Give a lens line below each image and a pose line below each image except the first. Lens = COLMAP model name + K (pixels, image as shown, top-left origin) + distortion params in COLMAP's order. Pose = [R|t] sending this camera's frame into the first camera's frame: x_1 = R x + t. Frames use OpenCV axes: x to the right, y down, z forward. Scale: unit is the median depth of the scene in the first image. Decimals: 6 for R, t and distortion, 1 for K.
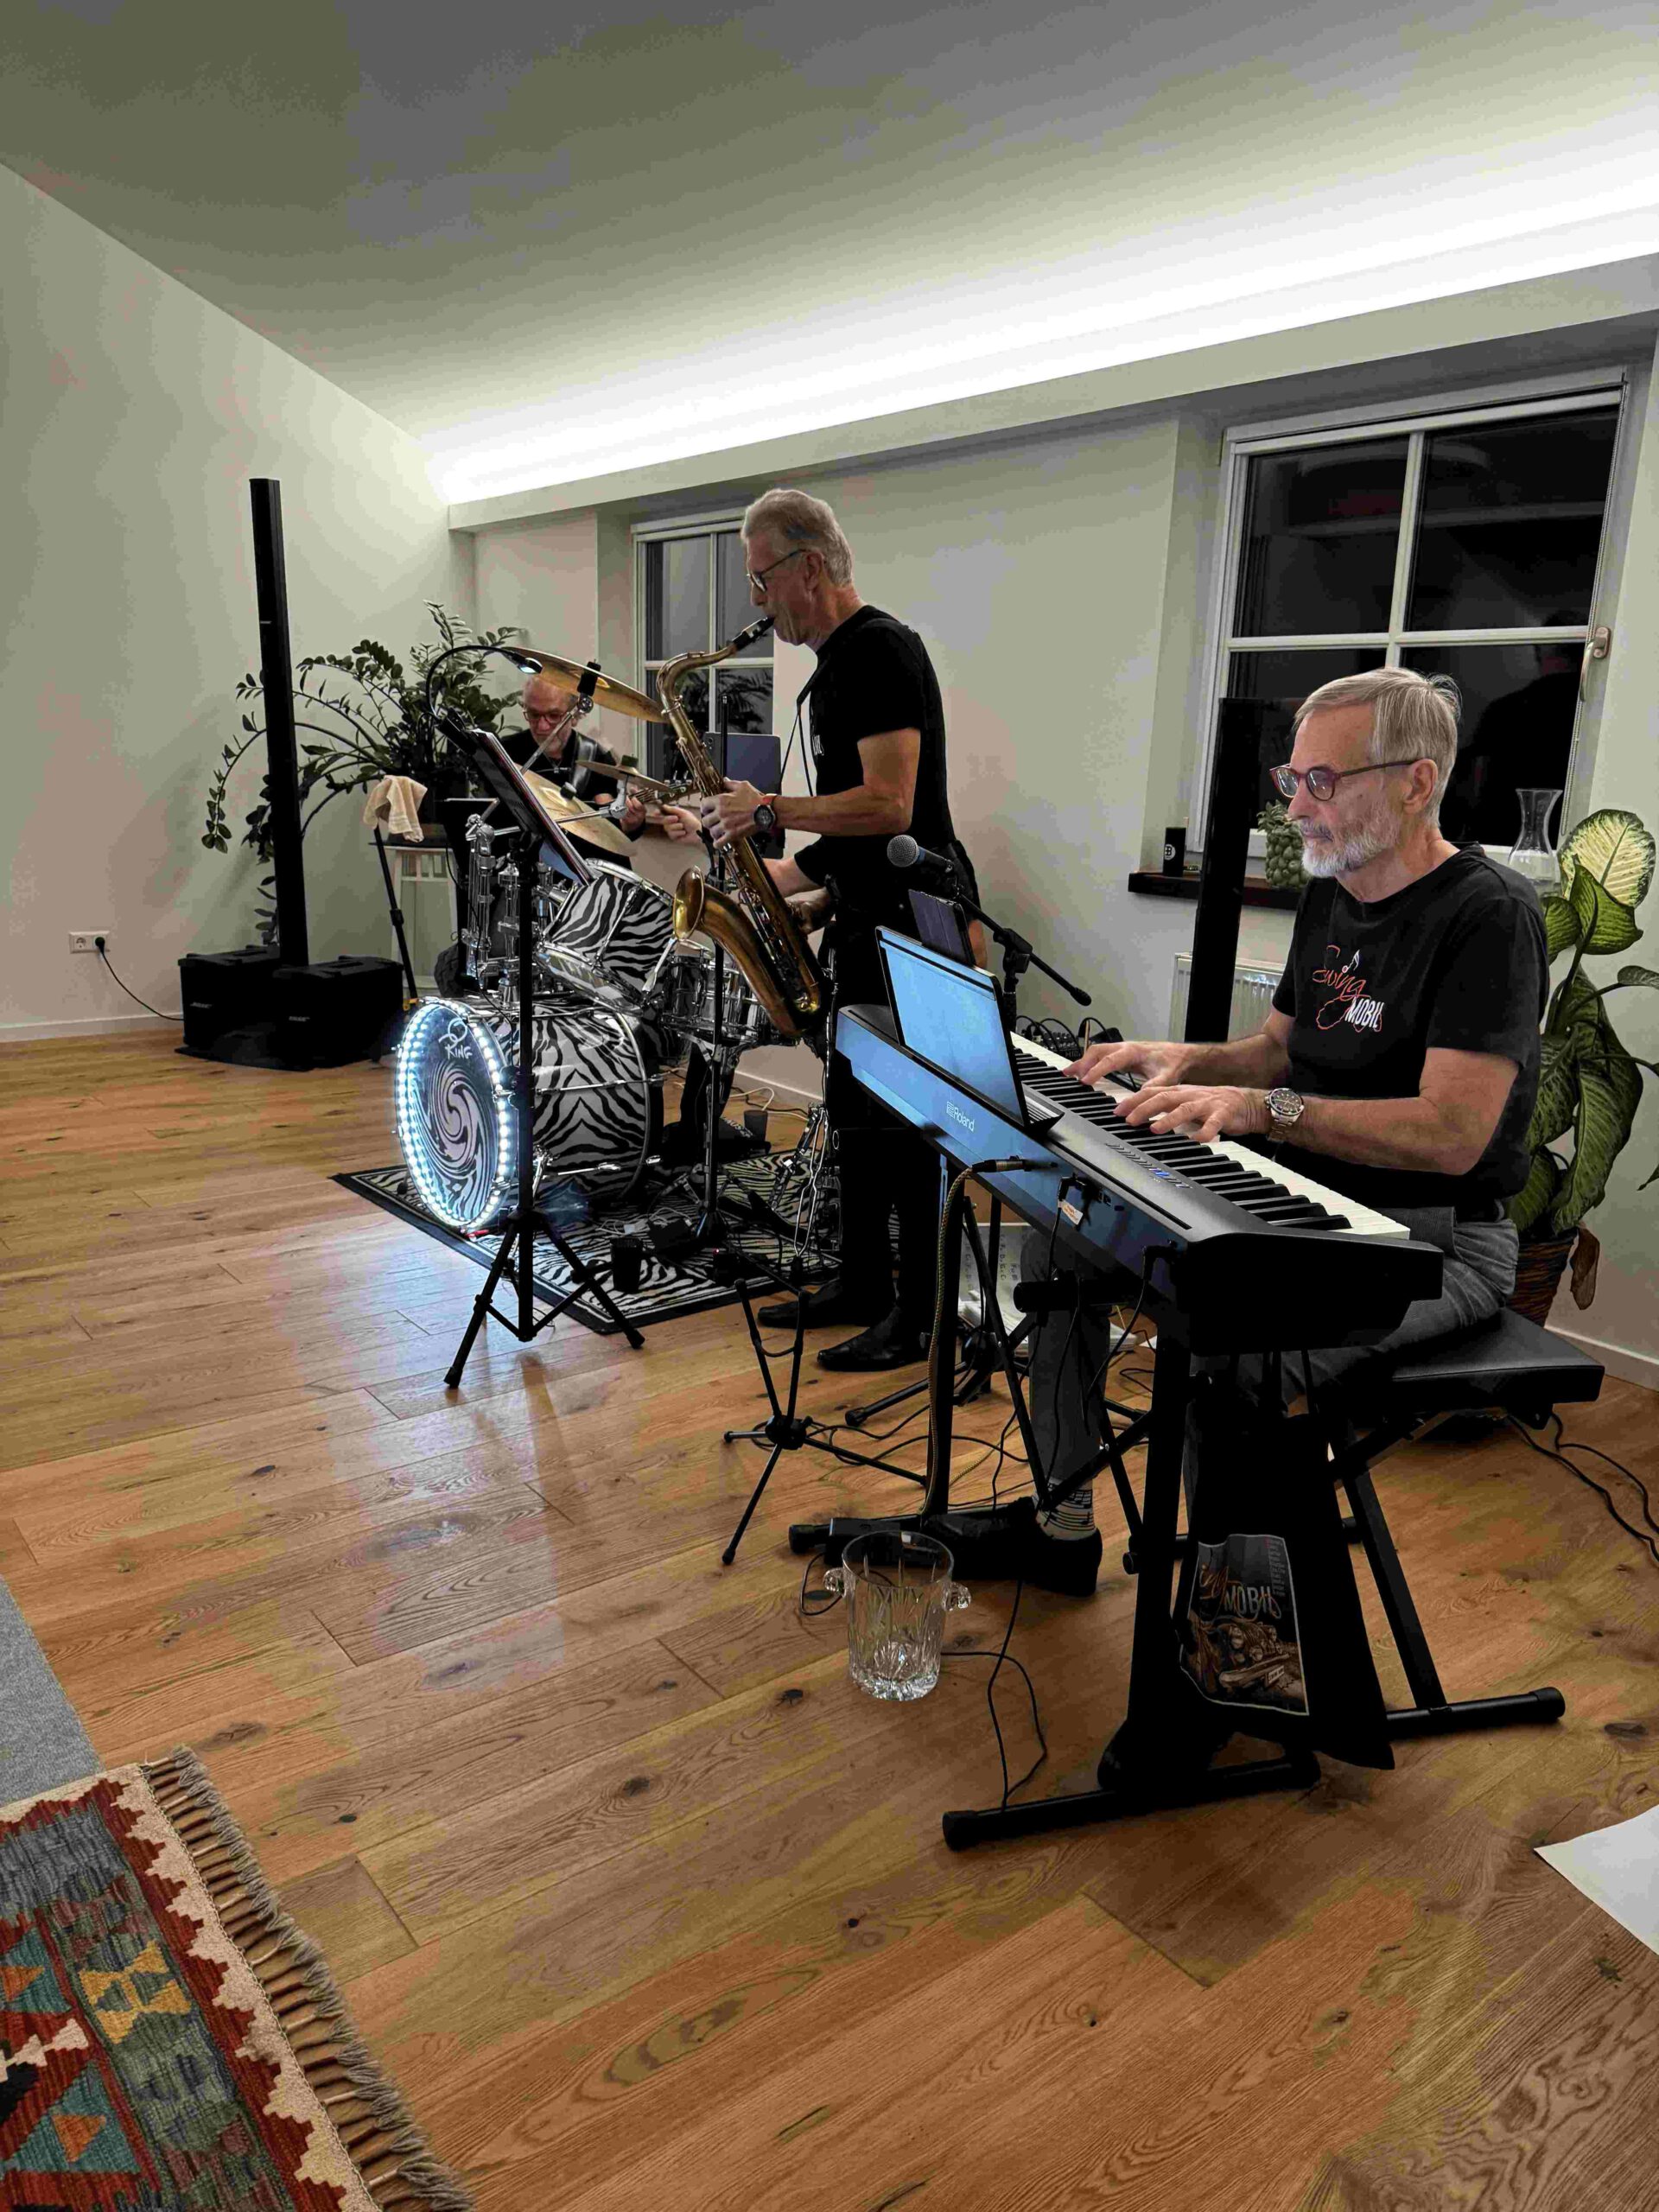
lens RADIAL K [[1565.7, 0, 829.1], [0, 1565.7, 1116.0], [0, 0, 1]] dist [0.061230, -0.071090]
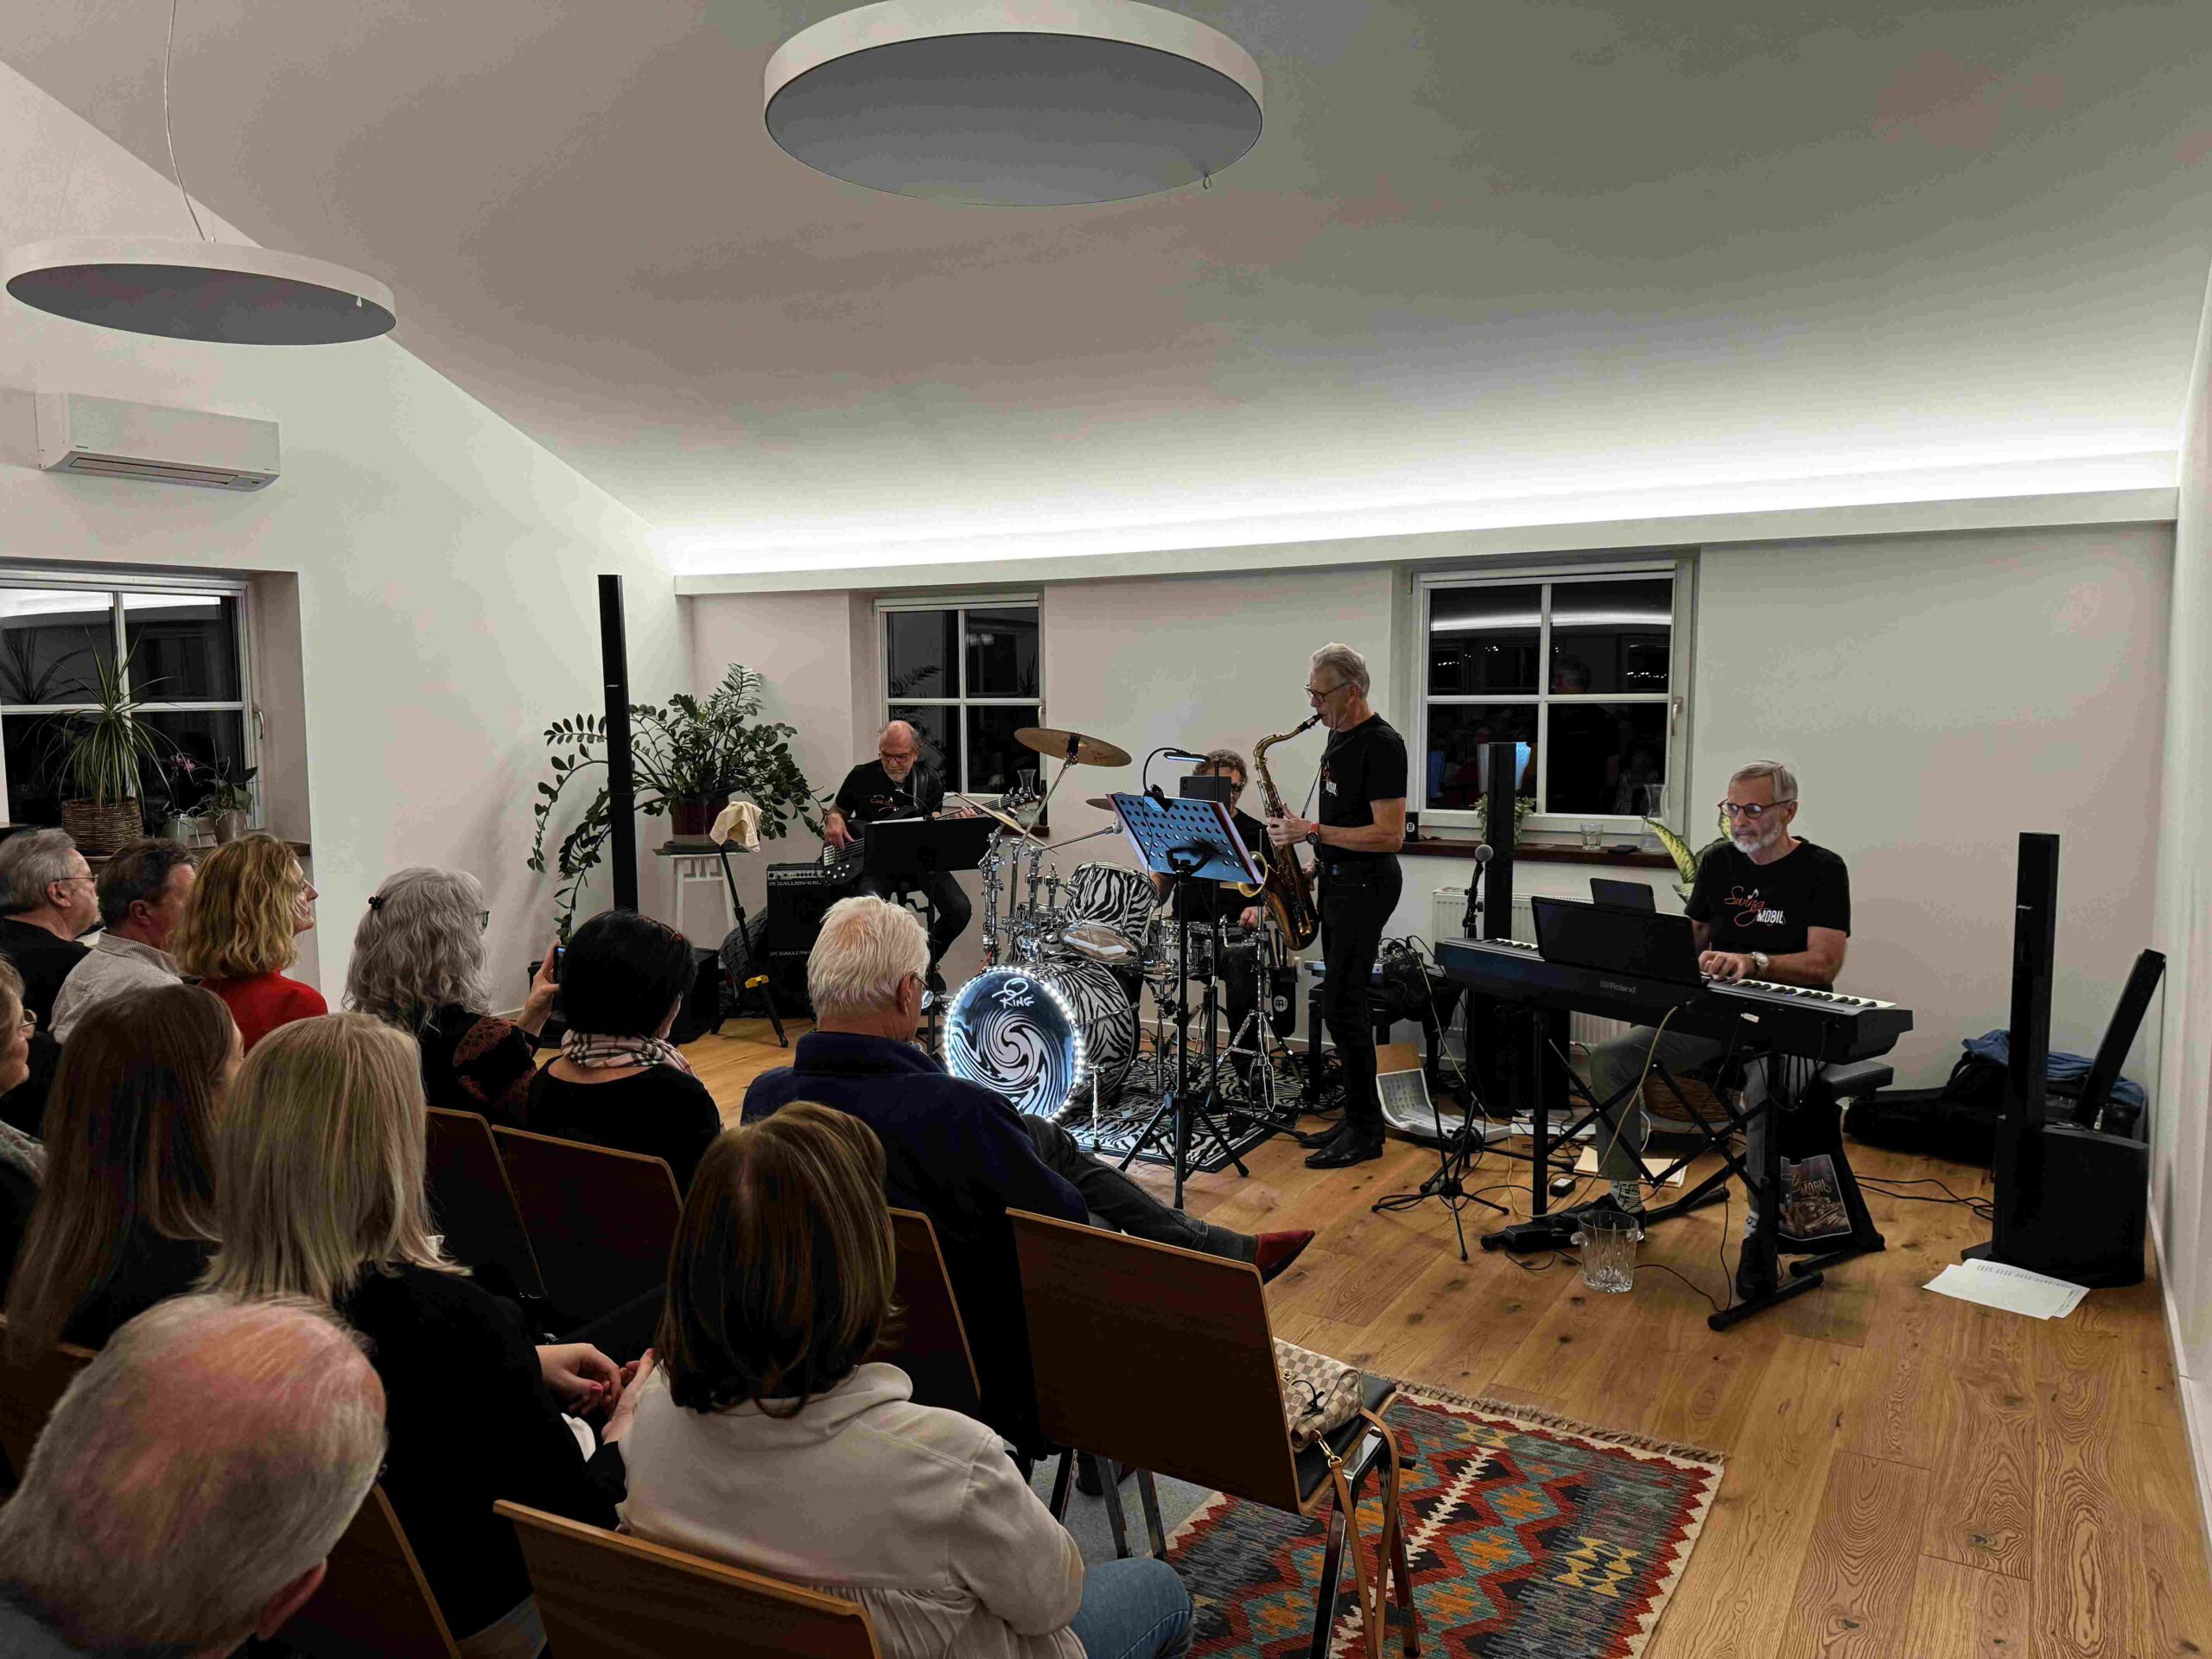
lens RADIAL K [[1565.7, 0, 1084.4], [0, 1565.7, 830.4], [0, 0, 1]] dist [0.061230, -0.071090]
pose [[0.933985, -0.073400, 0.349691, -0.686793], [0.120281, 0.986142, -0.114268, -0.025576], [-0.336458, 0.148786, 0.929870, -0.377333]]
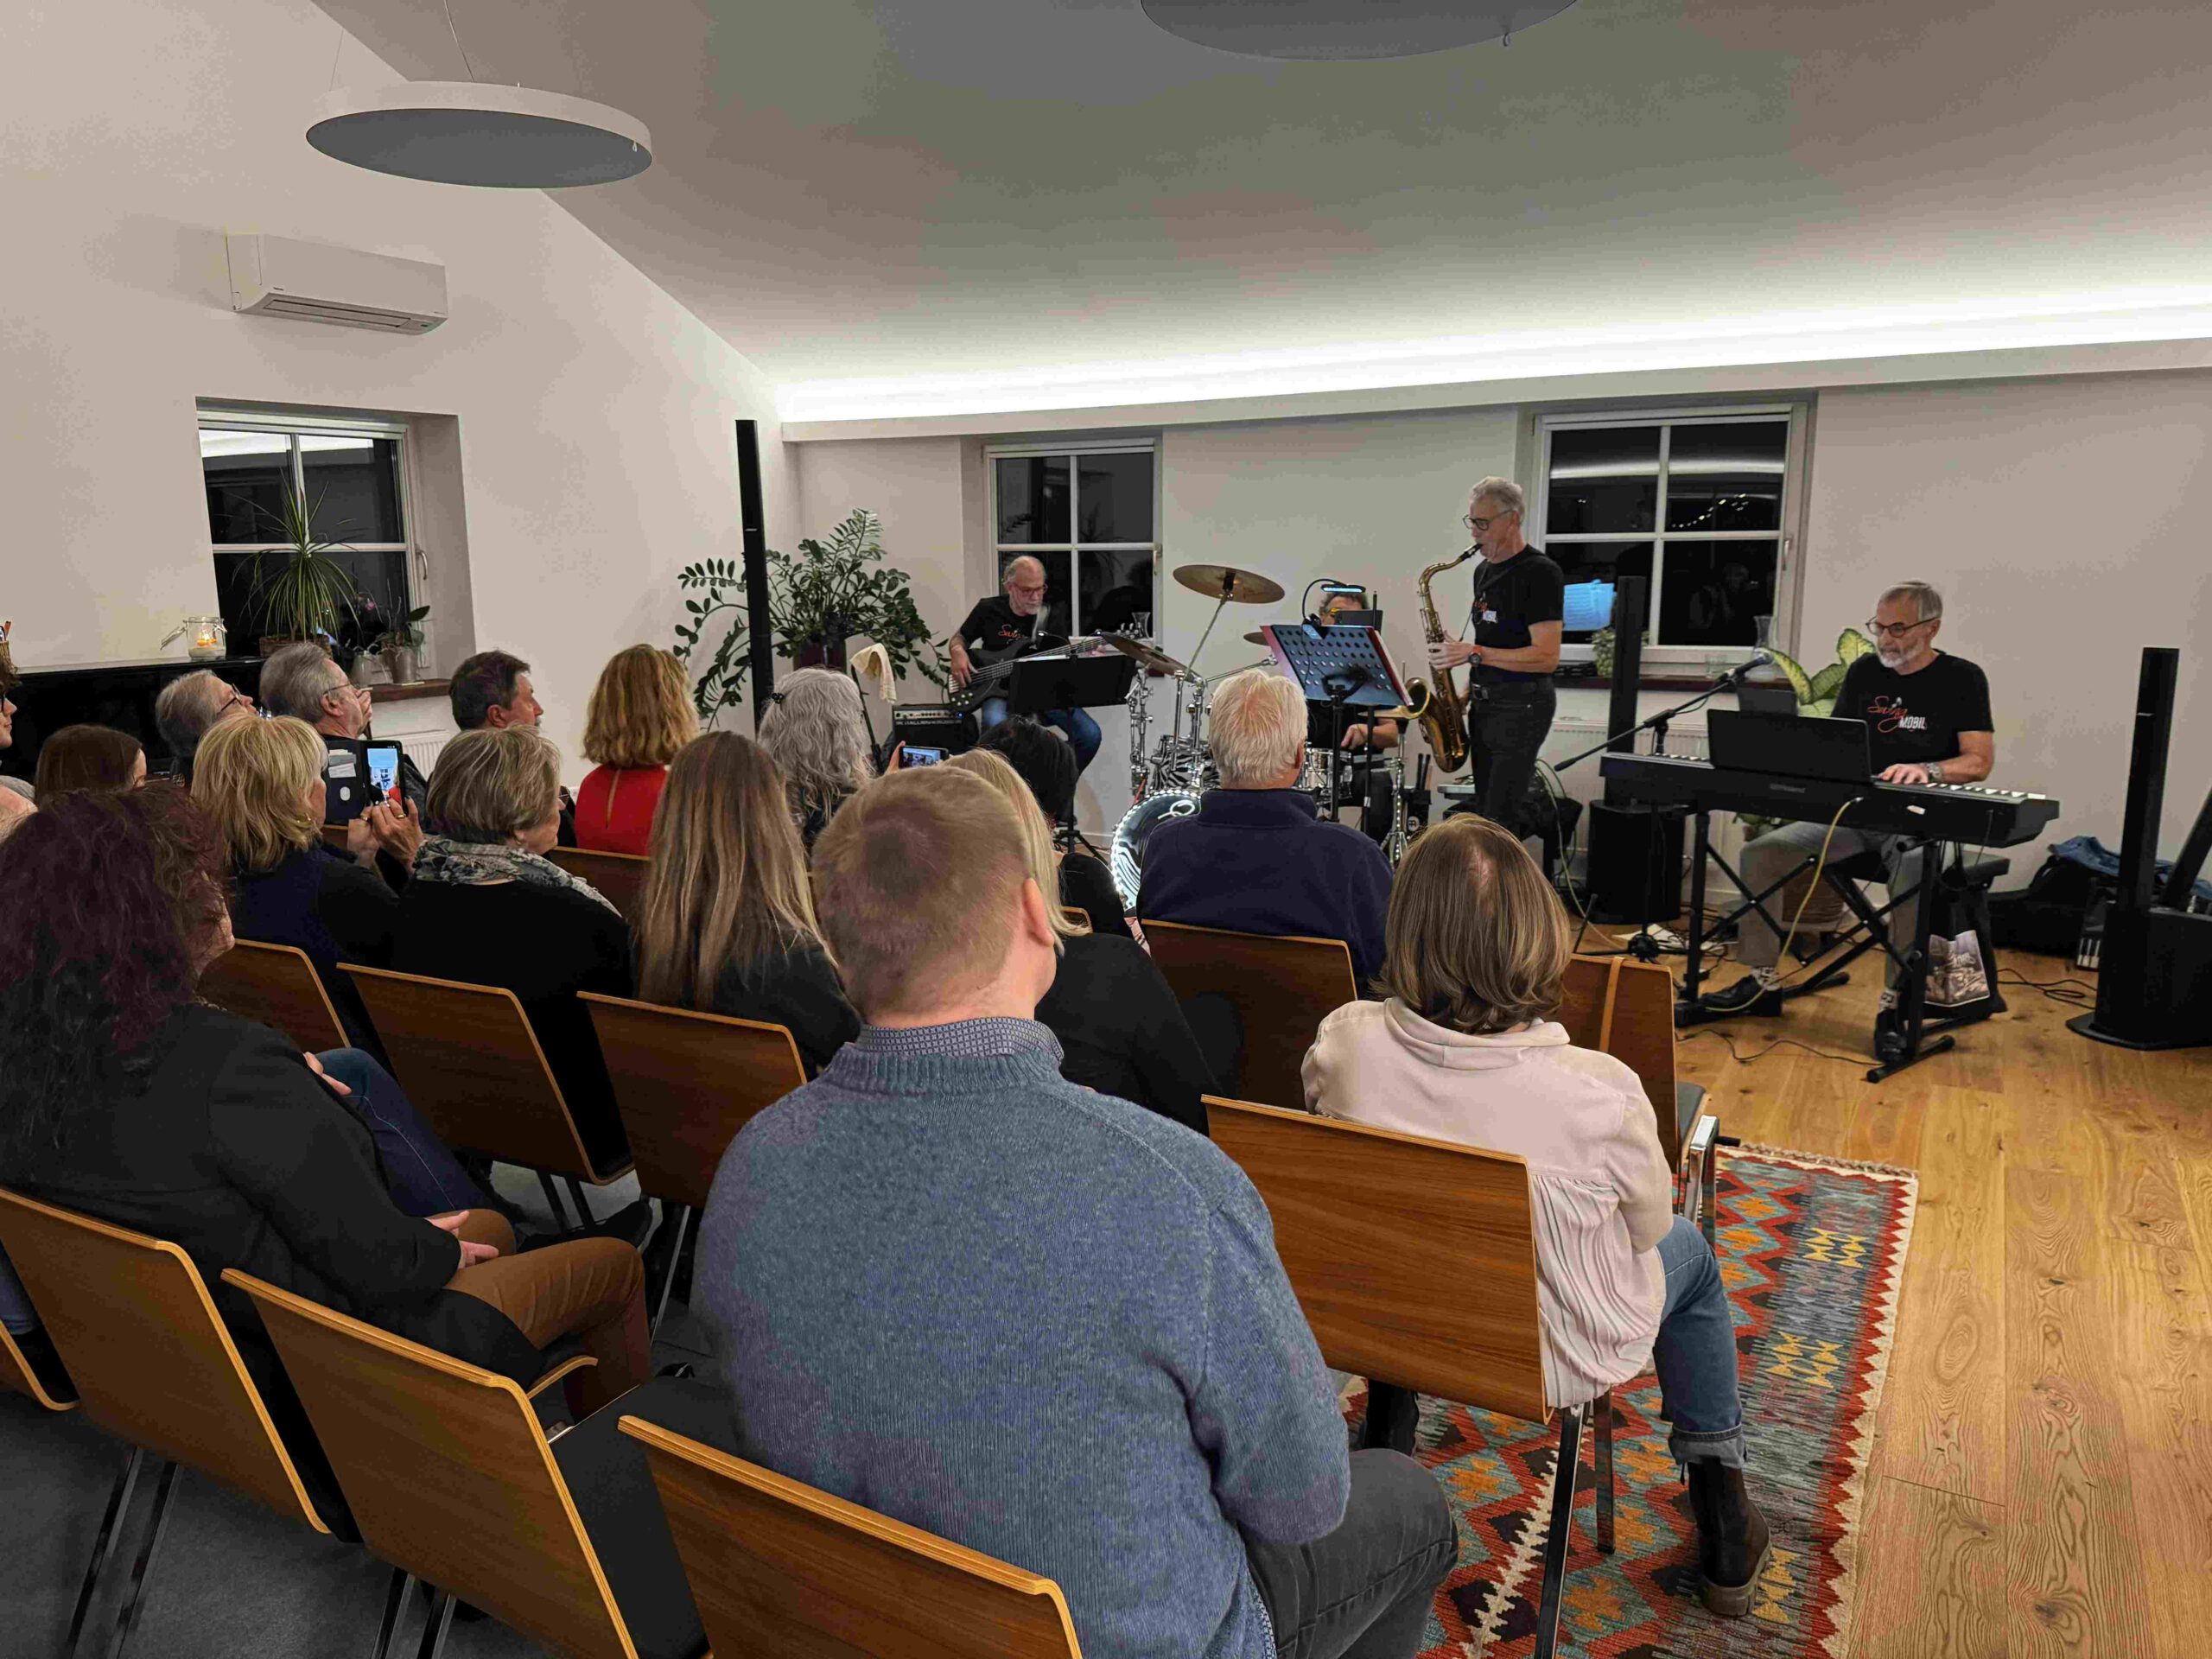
lens RADIAL K [[1565.7, 0, 1086.6], [0, 1565.7, 846.4], [0, 0, 1]] dist [0.061230, -0.071090]
pose [[0.921858, -0.113565, 0.370515, -0.924989], [0.128971, 0.991503, -0.016982, -0.002991], [-0.365438, 0.063441, 0.928671, -0.402006]]
